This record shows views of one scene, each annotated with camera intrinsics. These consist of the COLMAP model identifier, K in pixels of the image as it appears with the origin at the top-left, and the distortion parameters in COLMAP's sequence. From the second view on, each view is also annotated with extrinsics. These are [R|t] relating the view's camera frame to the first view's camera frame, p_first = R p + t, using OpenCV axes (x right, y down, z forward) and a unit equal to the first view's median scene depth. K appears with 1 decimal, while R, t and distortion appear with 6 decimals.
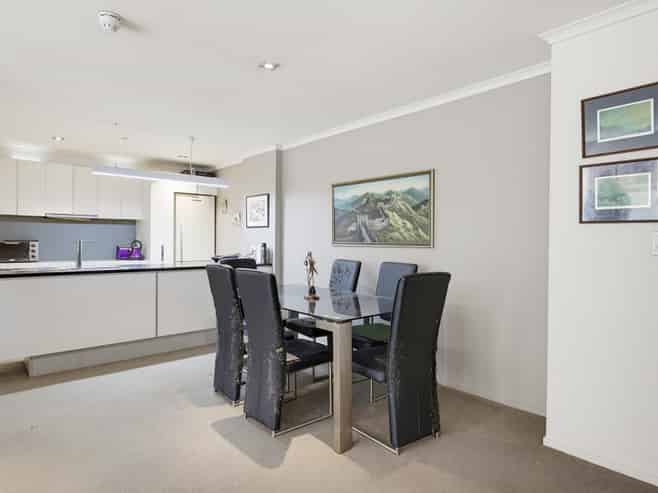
lens RADIAL K [[379.2, 0, 329.0], [0, 379.2, 246.5], [0, 0, 1]] dist [-0.030656, -0.000473]
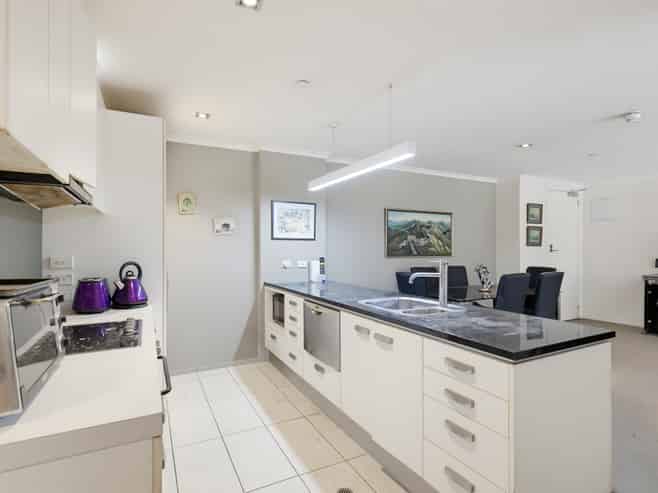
lens RADIAL K [[342.1, 0, 329.0], [0, 342.1, 246.5], [0, 0, 1]] dist [-0.000460, -0.000037]
pose [[0.268743, 0.000819, 0.963212, -1.176987], [0.019895, 0.999782, -0.006401, -0.037483], [-0.963006, 0.020883, 0.268668, 0.925908]]
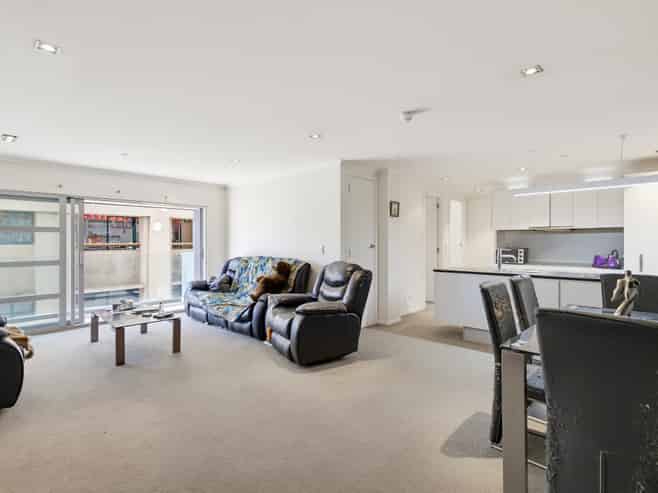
lens RADIAL K [[342.1, 0, 329.0], [0, 342.1, 246.5], [0, 0, 1]] dist [-0.000460, -0.000037]
pose [[0.059471, 0.007664, -0.998201, 0.462342], [-0.018273, 0.999811, 0.006588, -0.022145], [0.998063, 0.017849, 0.059599, 0.304236]]
